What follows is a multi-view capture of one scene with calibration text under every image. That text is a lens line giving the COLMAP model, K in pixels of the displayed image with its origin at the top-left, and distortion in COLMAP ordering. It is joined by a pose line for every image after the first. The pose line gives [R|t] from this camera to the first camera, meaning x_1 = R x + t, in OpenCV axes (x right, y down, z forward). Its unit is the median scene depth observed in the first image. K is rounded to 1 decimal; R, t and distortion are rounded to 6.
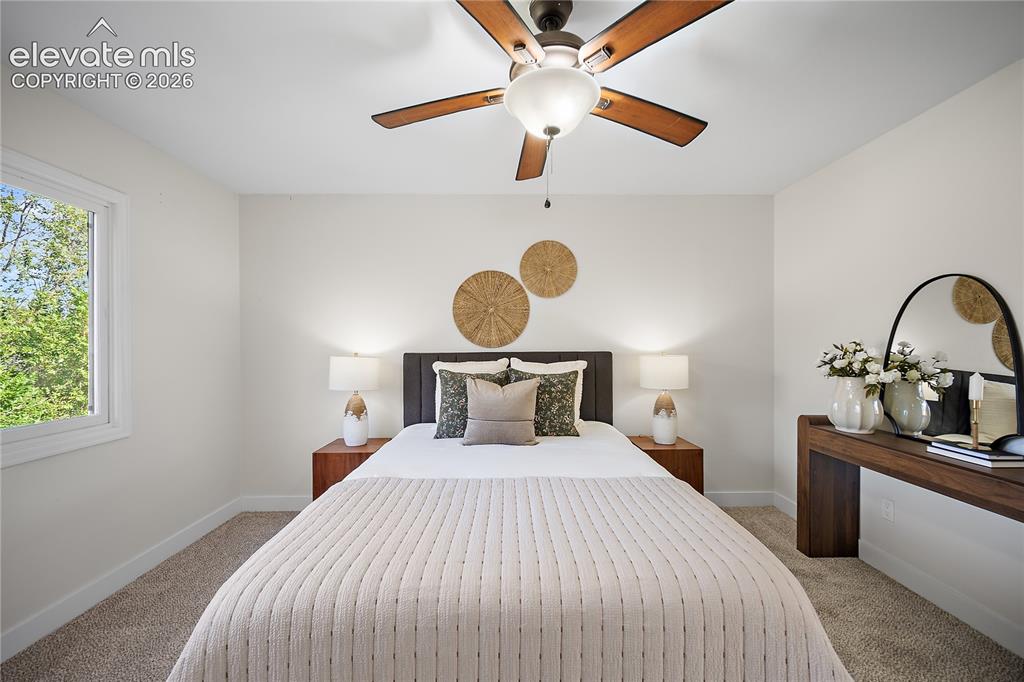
lens RADIAL K [[403.8, 0, 515.1], [0, 403.8, 344.1], [0, 0, 1]] dist [-0.008564, -0.000168]
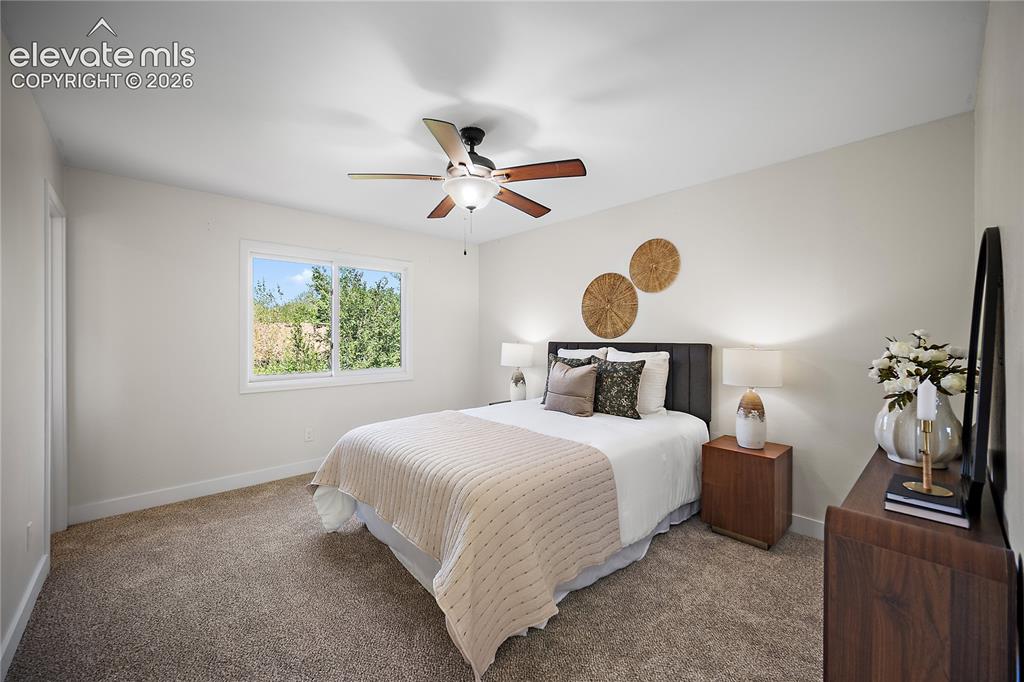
lens RADIAL K [[403.8, 0, 515.6], [0, 403.8, 335.3], [0, 0, 1]] dist [-0.008564, -0.000168]
pose [[0.661440, 0.002478, -0.749994, 0.647985], [-0.002866, 0.999996, 0.000777, -0.001193], [0.749992, 0.001636, 0.661445, 0.019671]]
